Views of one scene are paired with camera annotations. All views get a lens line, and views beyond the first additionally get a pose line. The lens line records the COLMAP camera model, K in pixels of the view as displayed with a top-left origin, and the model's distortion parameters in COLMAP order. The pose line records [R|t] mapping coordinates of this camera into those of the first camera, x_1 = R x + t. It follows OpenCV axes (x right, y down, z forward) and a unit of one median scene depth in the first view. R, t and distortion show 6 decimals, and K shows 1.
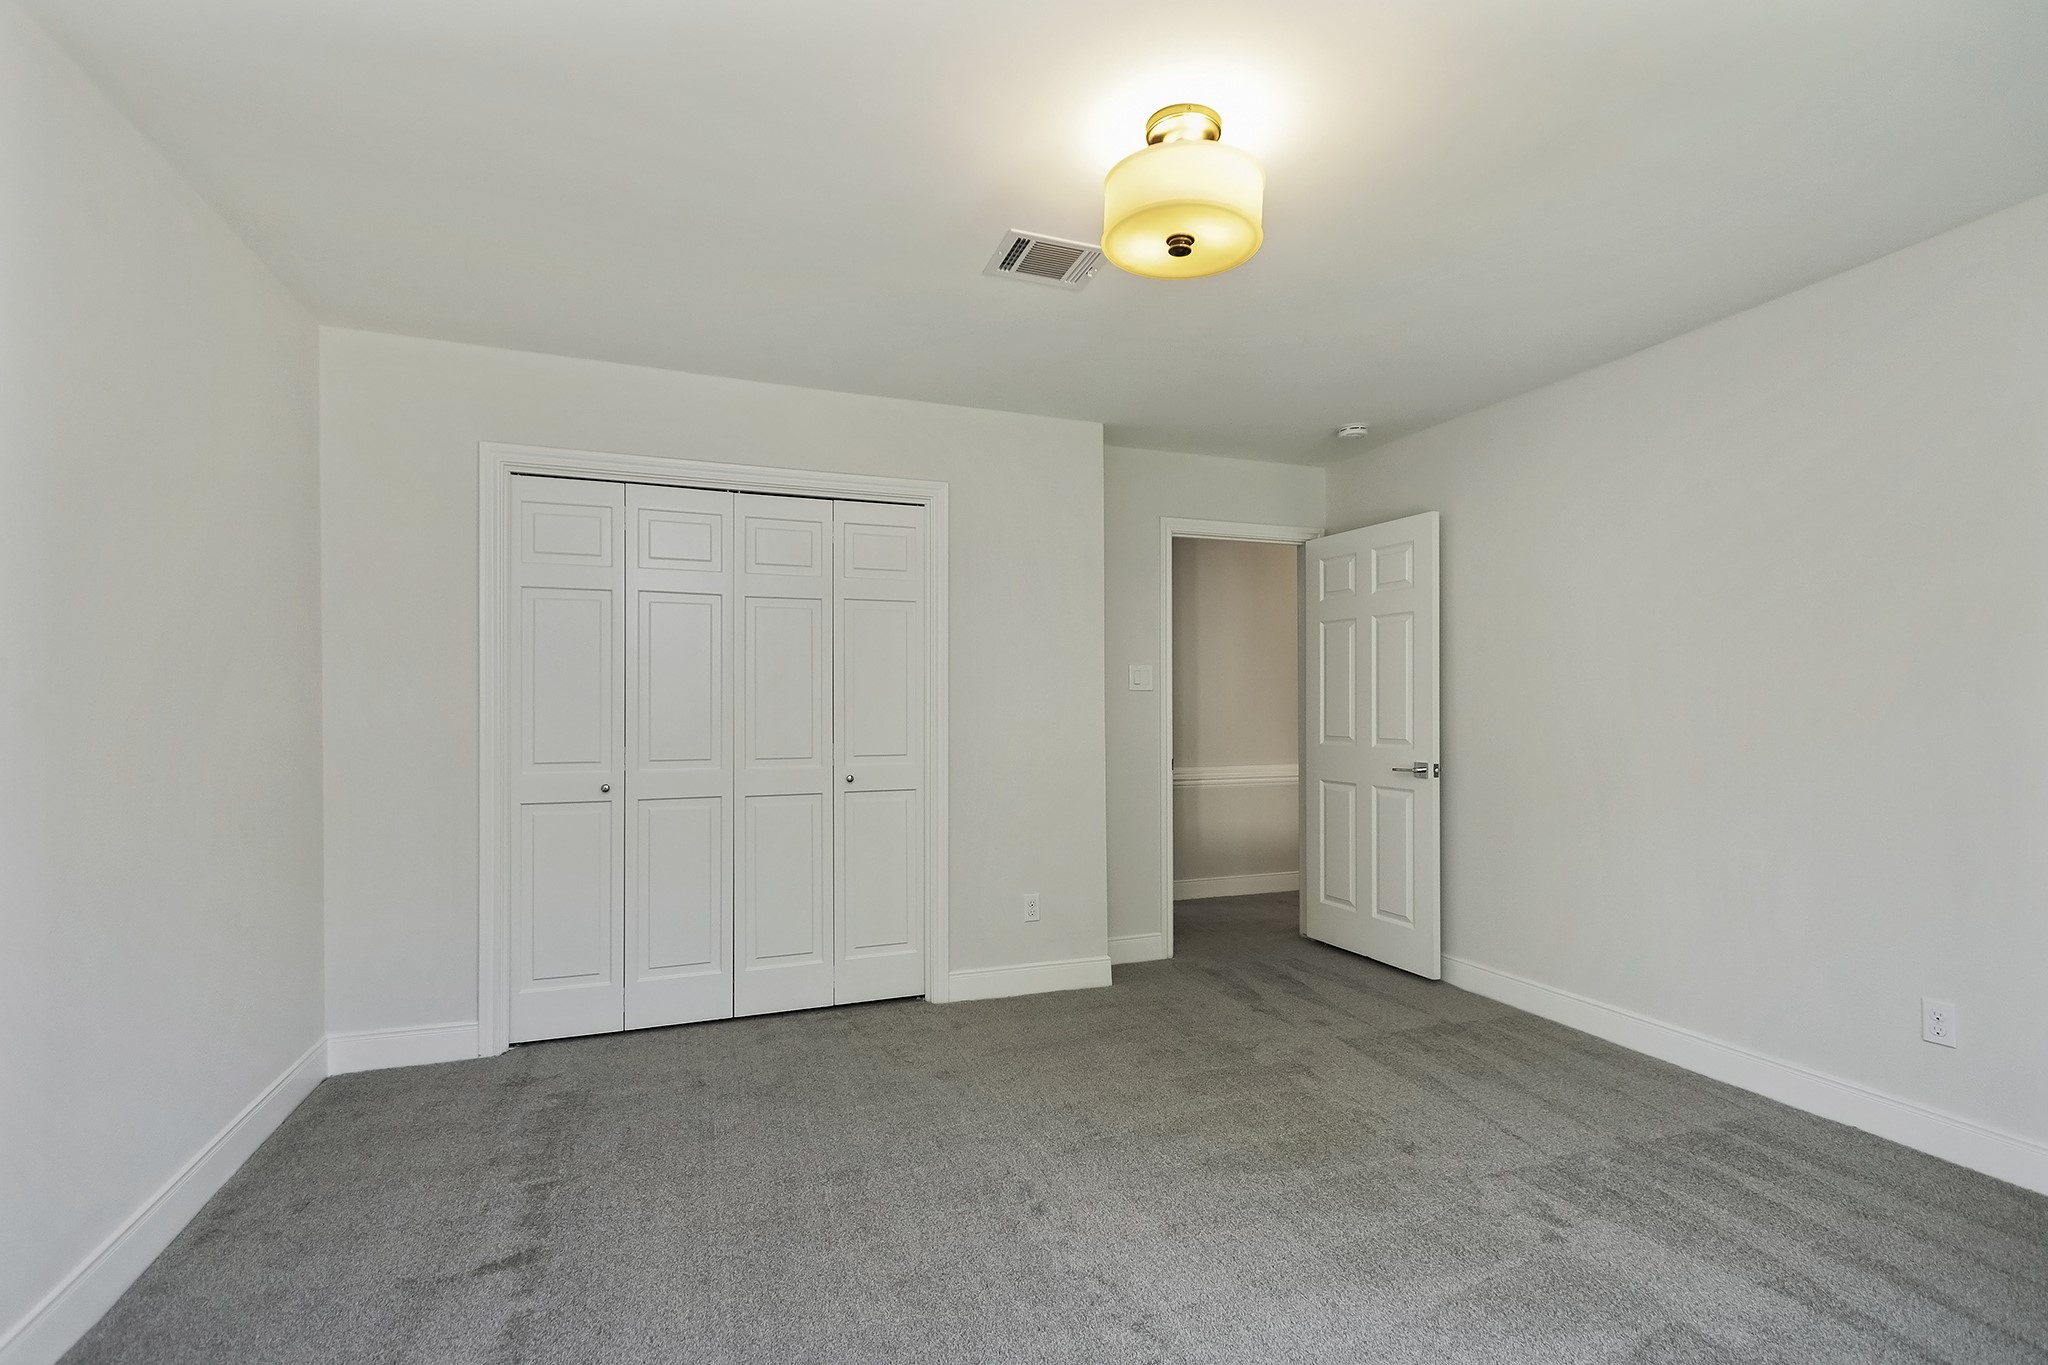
lens RADIAL K [[932.3, 0, 1029.2], [0, 932.3, 701.7], [0, 0, 1]] dist [0.007212, -0.000359]
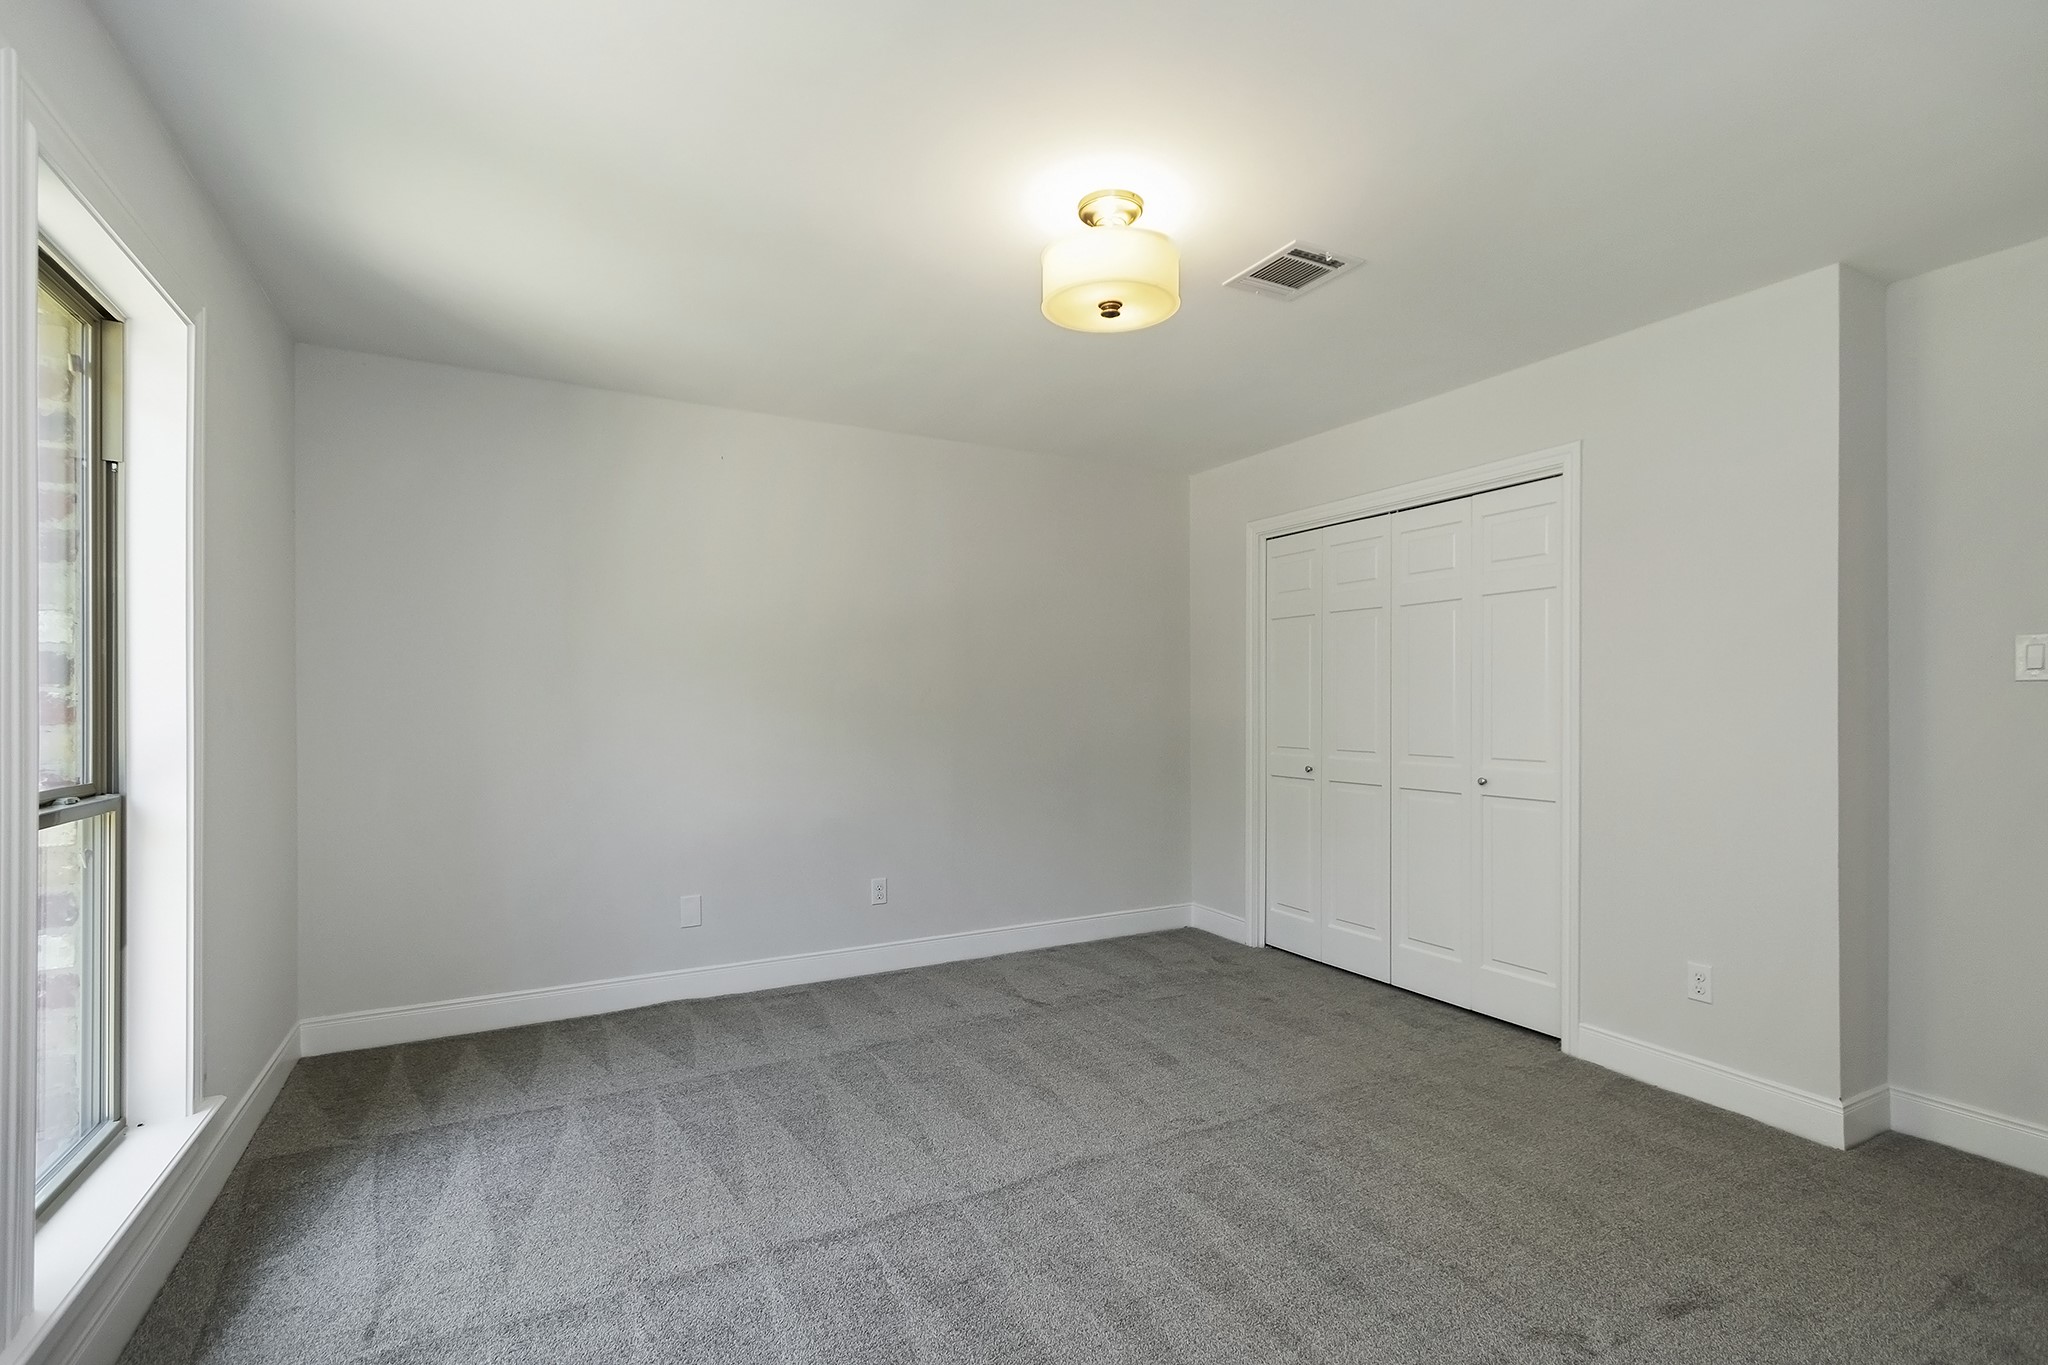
lens RADIAL K [[932.3, 0, 1029.2], [0, 932.3, 701.7], [0, 0, 1]] dist [0.007212, -0.000359]
pose [[0.133955, 0.001322, -0.990987, 0.744368], [0.003107, 0.999994, 0.001754, -0.003043], [0.990983, -0.003314, 0.133950, 0.428015]]
